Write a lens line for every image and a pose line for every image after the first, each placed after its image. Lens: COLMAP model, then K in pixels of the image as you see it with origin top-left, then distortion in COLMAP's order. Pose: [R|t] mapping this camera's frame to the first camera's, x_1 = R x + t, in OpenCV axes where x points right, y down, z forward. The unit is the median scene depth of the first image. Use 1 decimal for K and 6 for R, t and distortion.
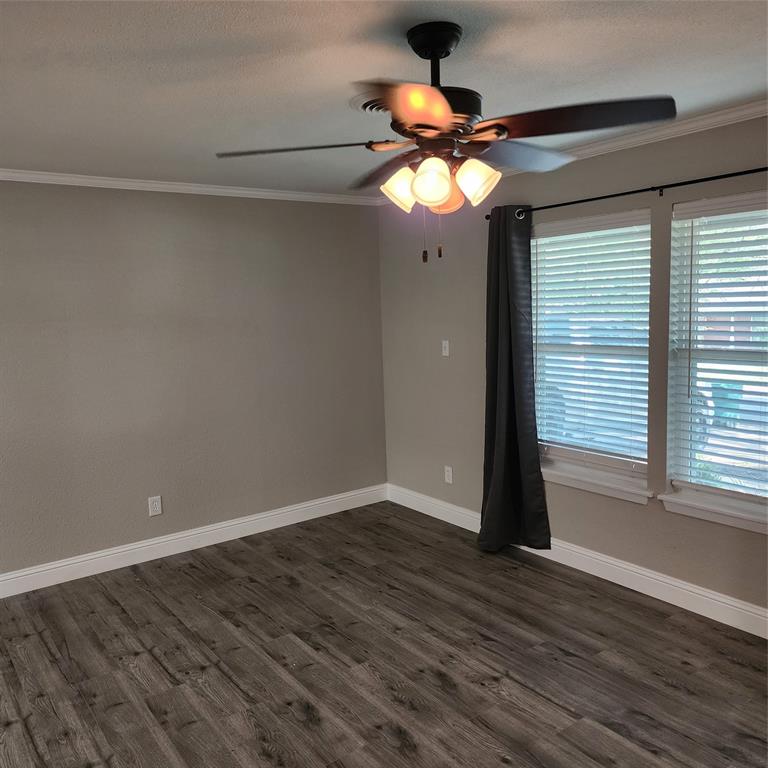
lens RADIAL K [[671.3, 0, 384.0], [0, 671.3, 384.0], [0, 0, 1]] dist [0.045780, -0.018107]
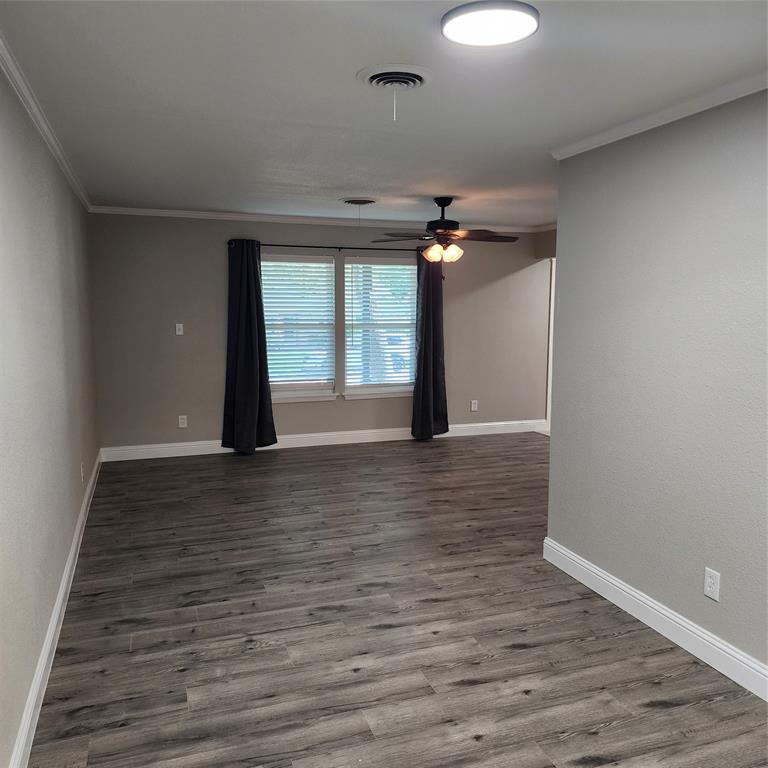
lens RADIAL K [[675.6, 0, 384.0], [0, 675.6, 384.0], [0, 0, 1]] dist [0.039928, -0.041671]
pose [[0.288014, -0.079636, 0.954309, -1.644458], [0.099782, 0.993607, 0.052801, 0.040267], [-0.952414, 0.080015, 0.294119, 0.272492]]
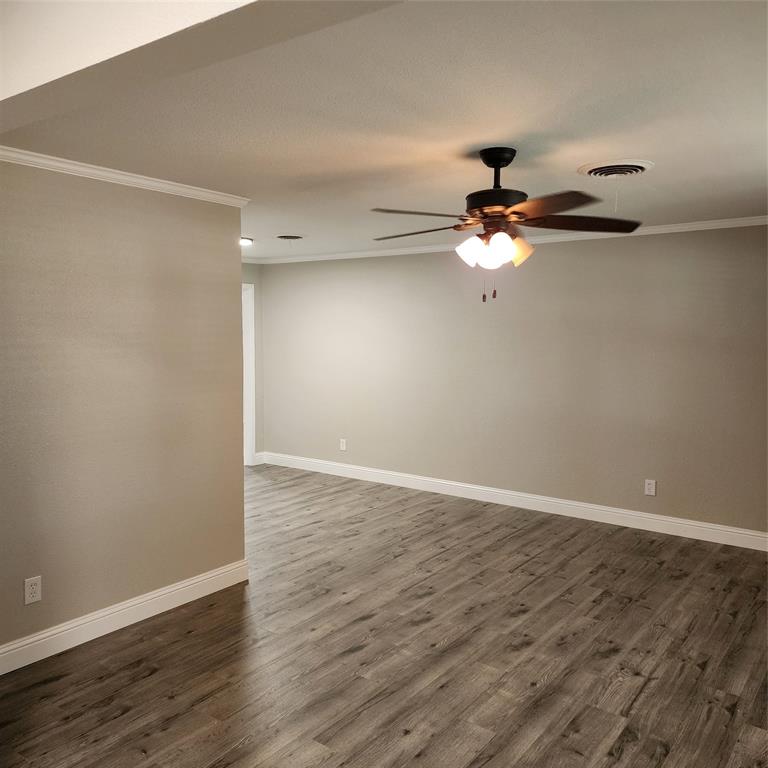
lens RADIAL K [[675.6, 0, 384.0], [0, 675.6, 384.0], [0, 0, 1]] dist [0.039928, -0.041671]
pose [[0.289754, 0.111376, -0.950599, 0.896744], [-0.127449, 0.988851, 0.077010, -0.050905], [0.948578, 0.098839, 0.300718, 0.204577]]
